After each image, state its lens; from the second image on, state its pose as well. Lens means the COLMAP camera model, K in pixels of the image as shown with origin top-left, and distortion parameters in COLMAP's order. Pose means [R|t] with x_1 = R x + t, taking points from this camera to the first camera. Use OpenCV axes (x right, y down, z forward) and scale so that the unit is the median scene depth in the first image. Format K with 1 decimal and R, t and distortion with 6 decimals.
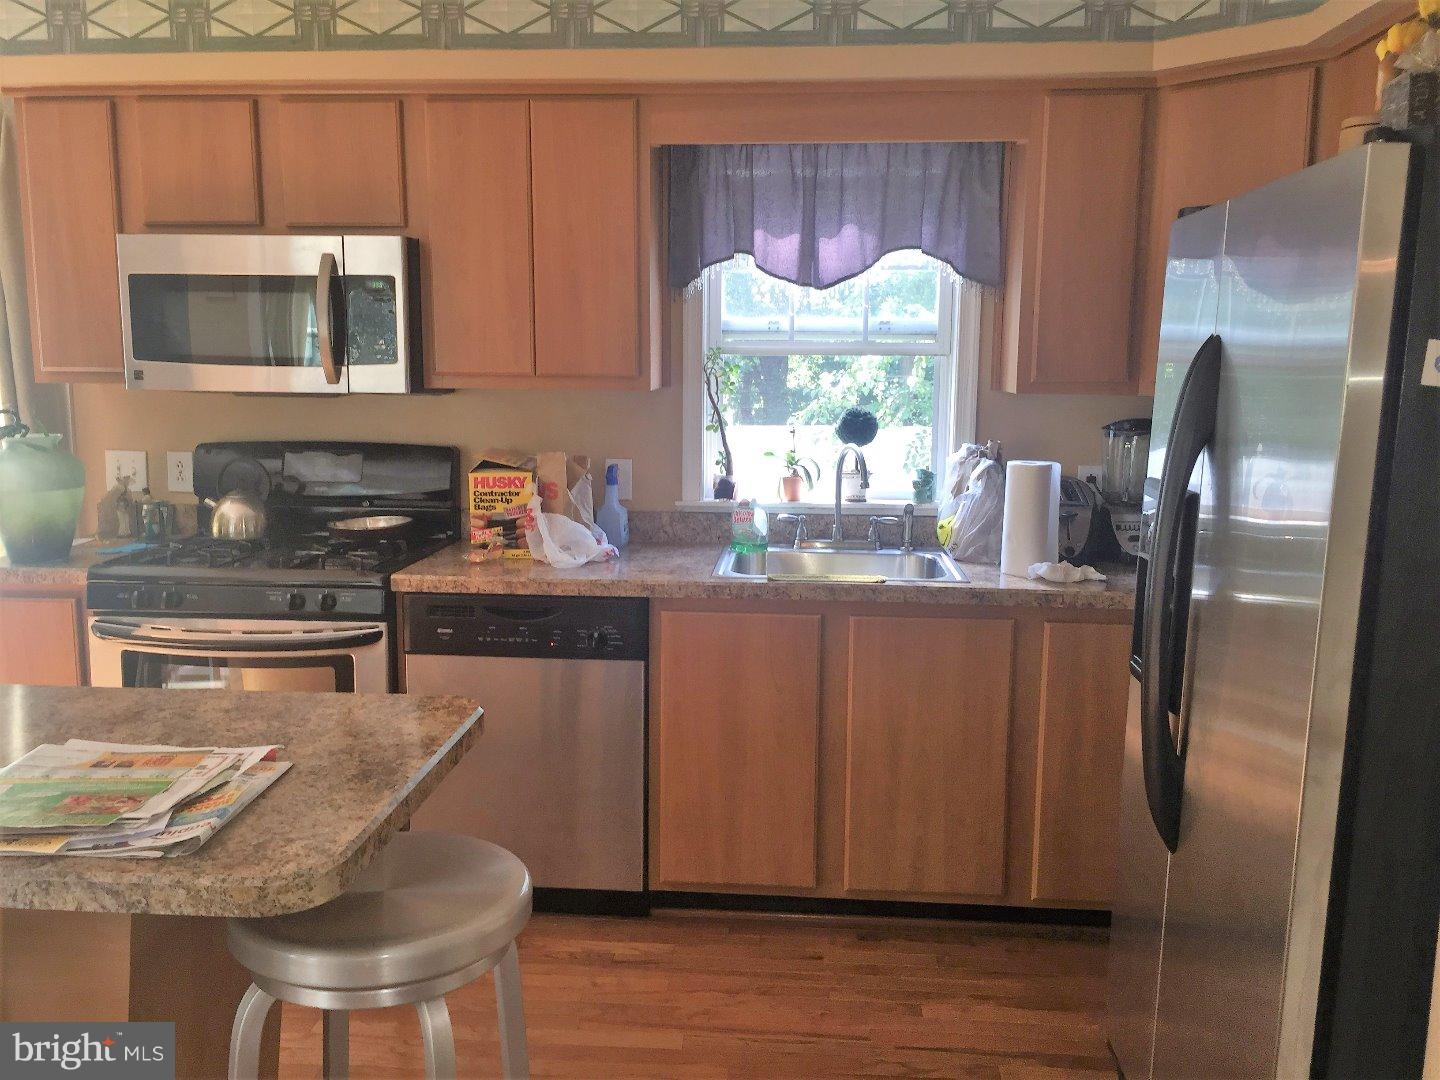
lens RADIAL K [[1216.5, 0, 720.3], [0, 1216.5, 565.9], [0, 0, 1]] dist [-0.008777, -0.013673]
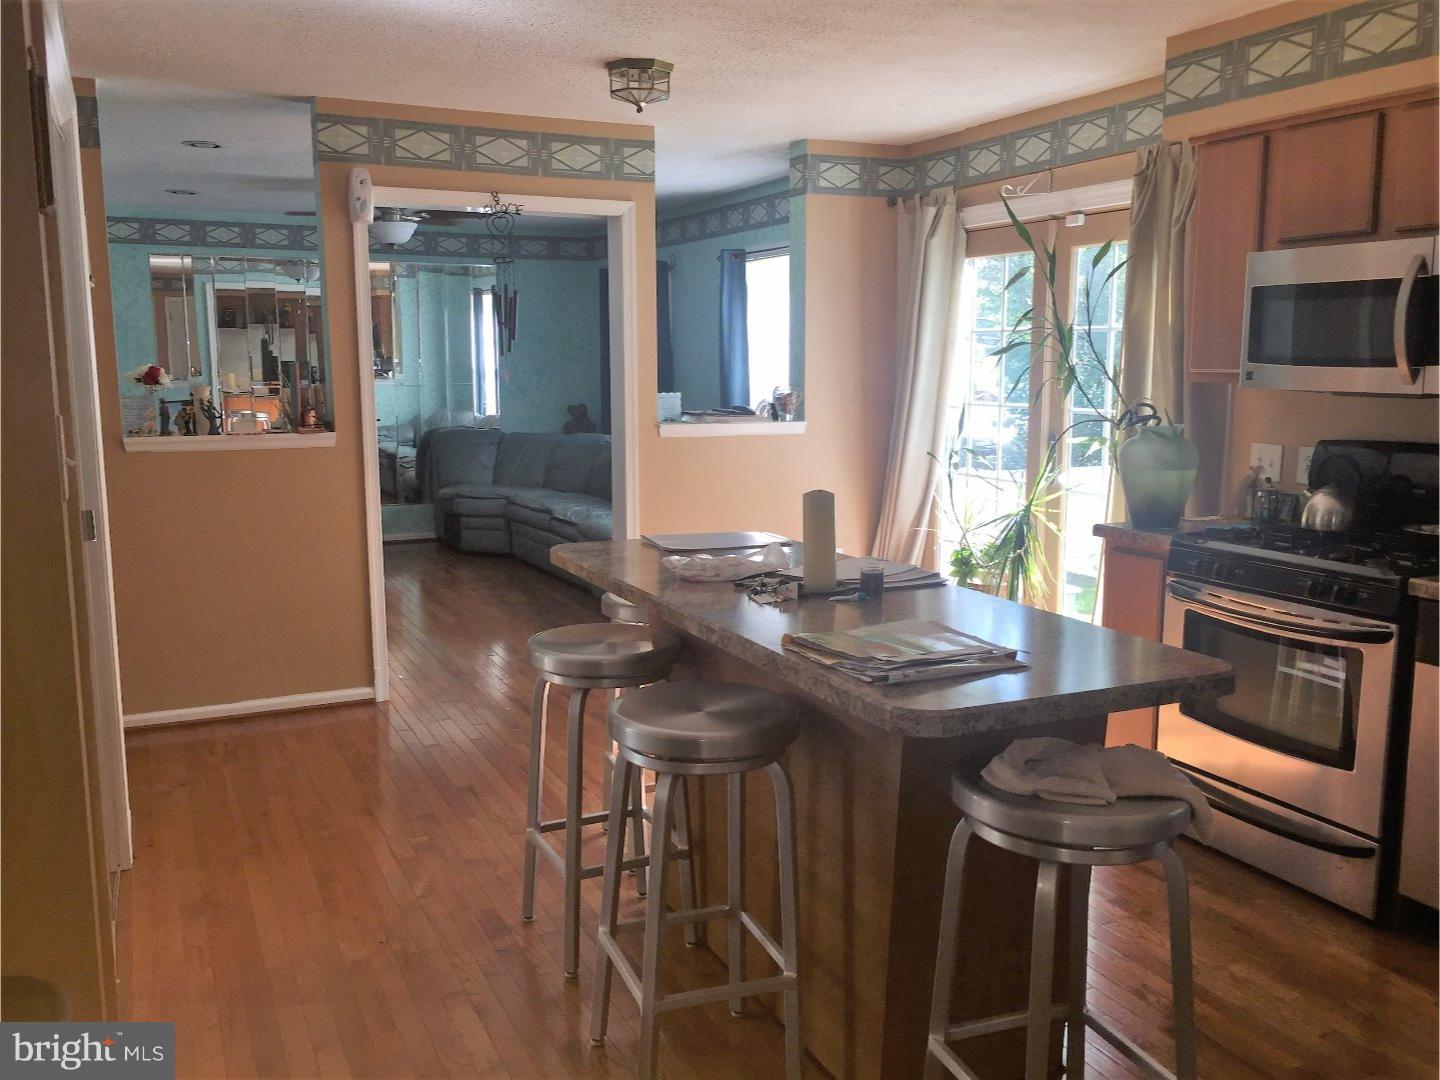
lens RADIAL K [[1246.0, 0, 716.1], [0, 1246.0, 531.4], [0, 0, 1]] dist [0.080353, -0.096340]
pose [[0.484298, 0.110787, -0.867860, 0.323011], [-0.137839, 0.989224, 0.049360, -0.002723], [0.863977, 0.095720, 0.494350, 0.000380]]
